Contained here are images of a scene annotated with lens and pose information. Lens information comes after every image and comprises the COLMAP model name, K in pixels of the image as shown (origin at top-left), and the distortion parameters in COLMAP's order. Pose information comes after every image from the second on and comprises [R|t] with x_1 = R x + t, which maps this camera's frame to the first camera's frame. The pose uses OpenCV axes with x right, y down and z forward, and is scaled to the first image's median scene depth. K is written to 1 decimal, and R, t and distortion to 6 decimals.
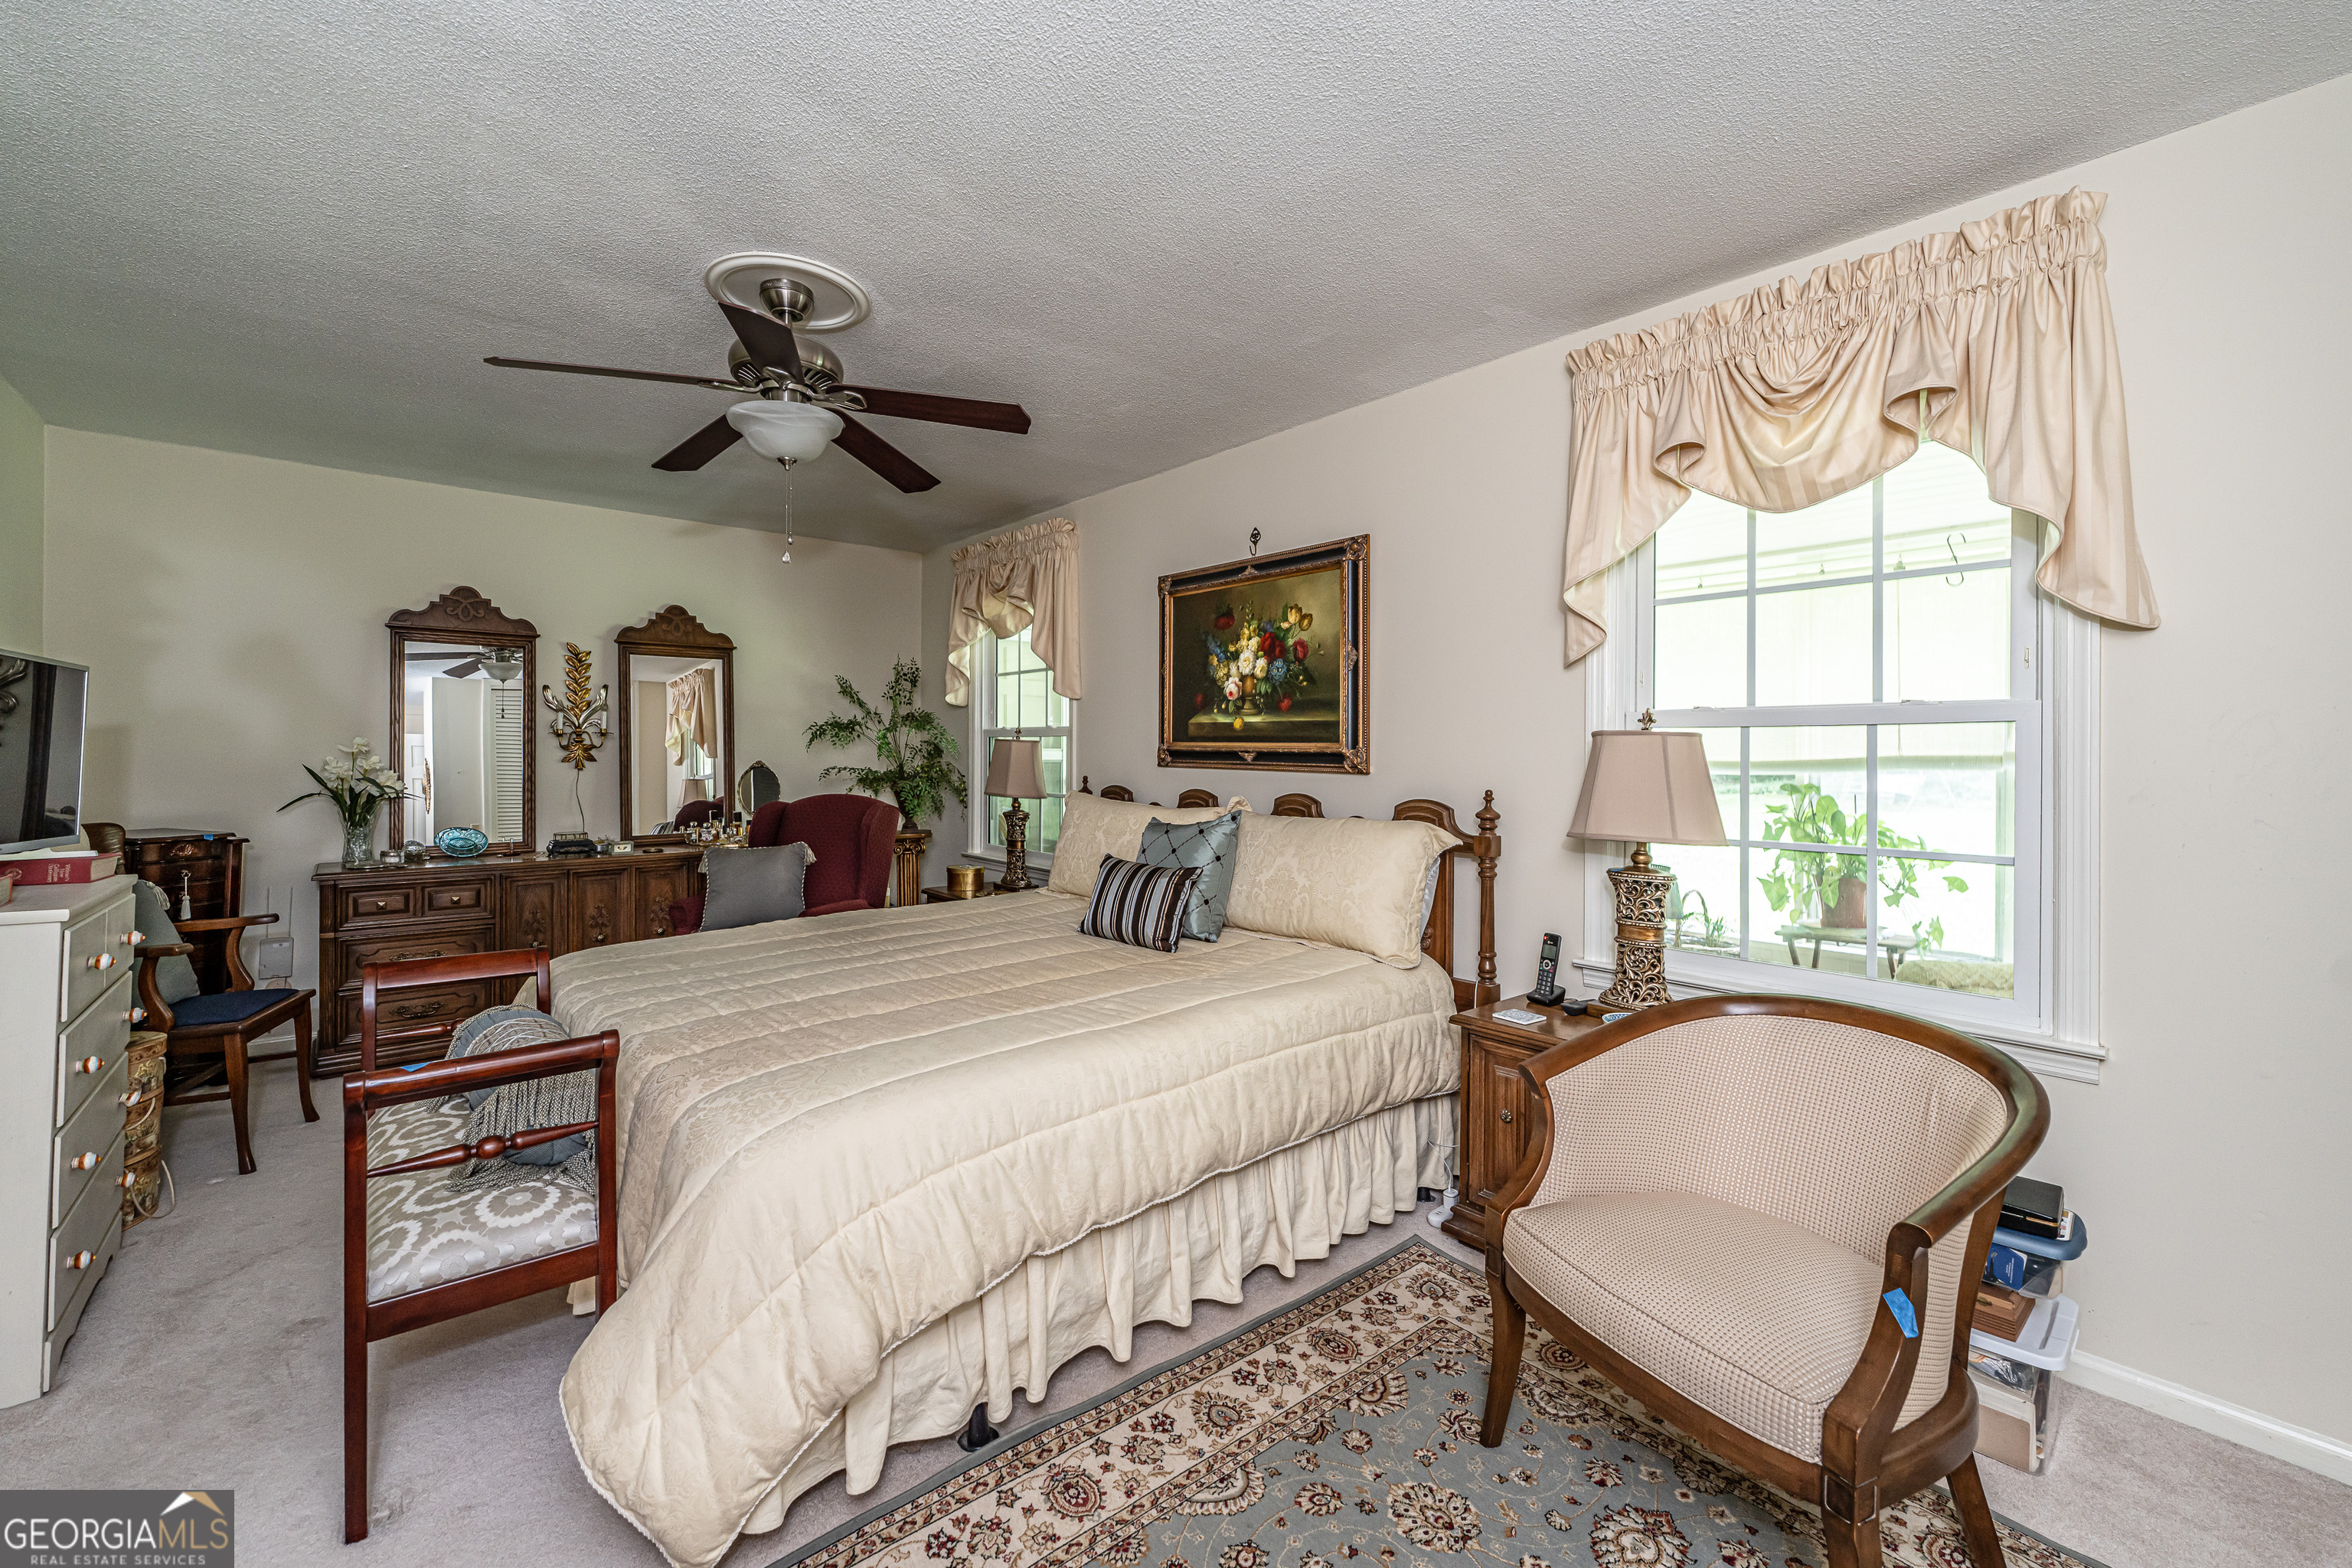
lens RADIAL K [[903.5, 0, 1184.4], [0, 903.5, 763.8], [0, 0, 1]] dist [-0.000014, 0.000015]
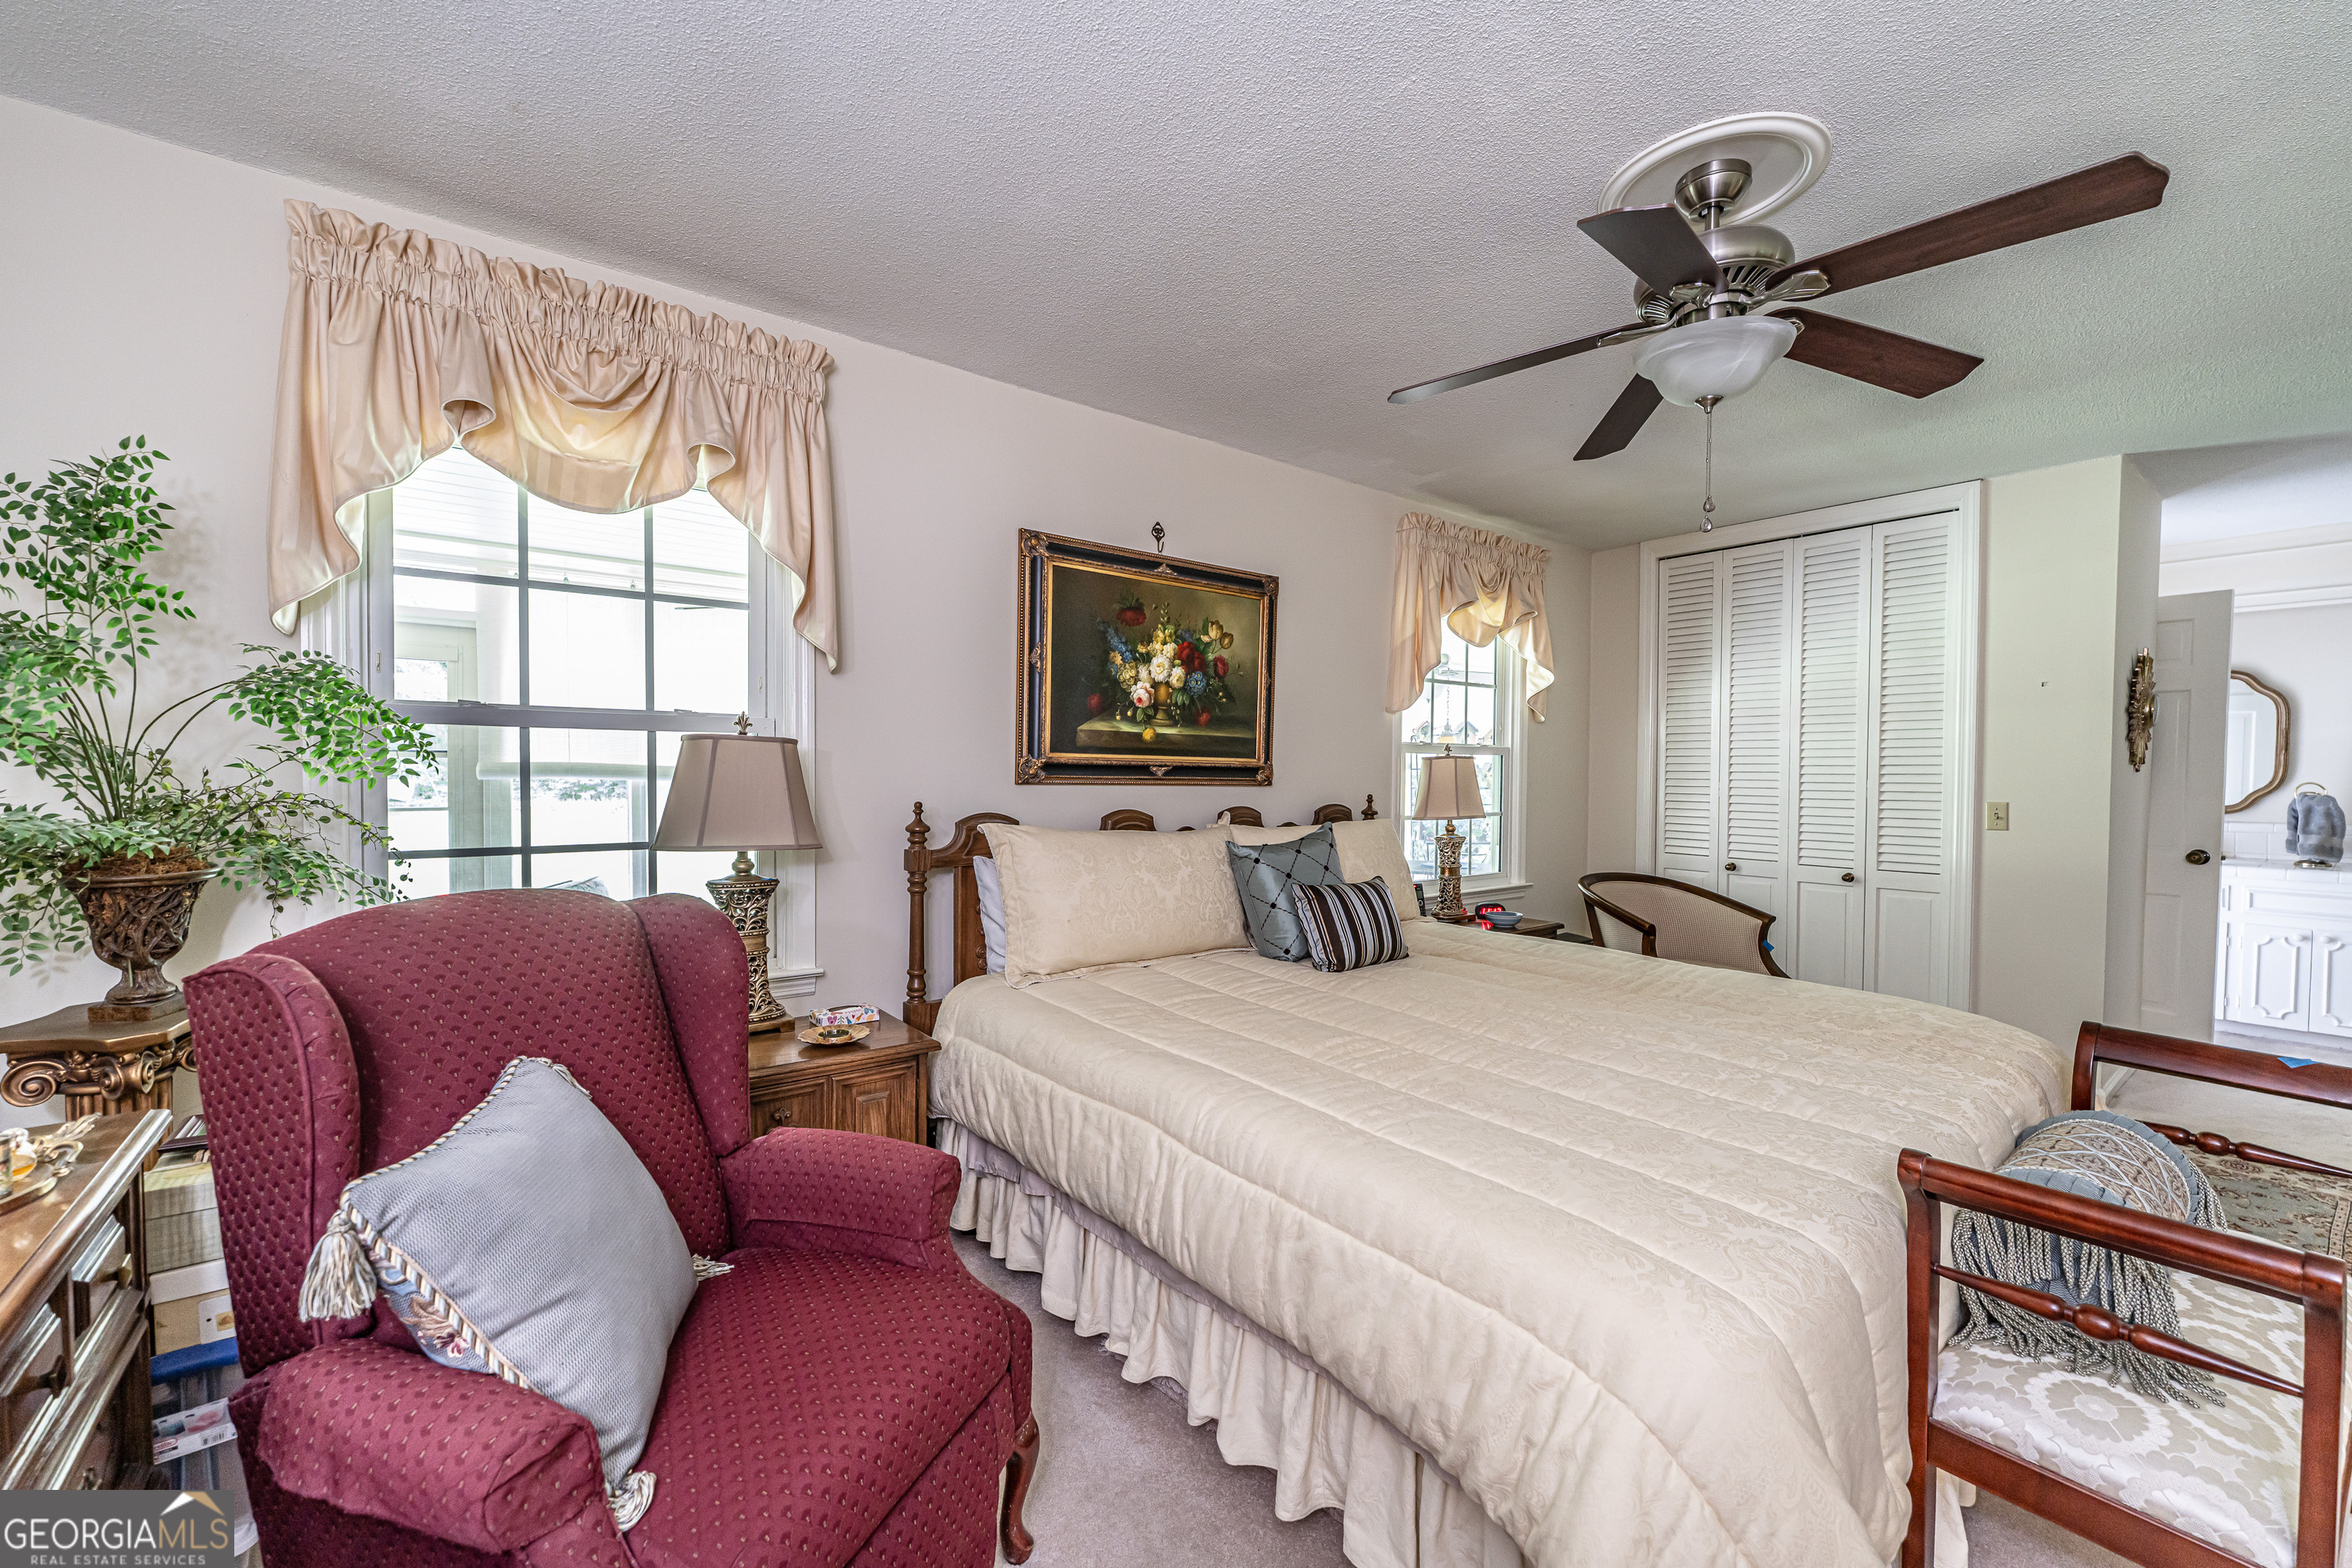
lens RADIAL K [[944.0, 0, 1168.5], [0, 944.0, 783.9], [0, 0, 1]] dist [0.001597, 0.000158]
pose [[0.085157, -0.023641, 0.996087, -0.888990], [0.001589, 0.999720, 0.023591, -0.017549], [-0.996366, -0.000426, 0.085171, 0.911982]]
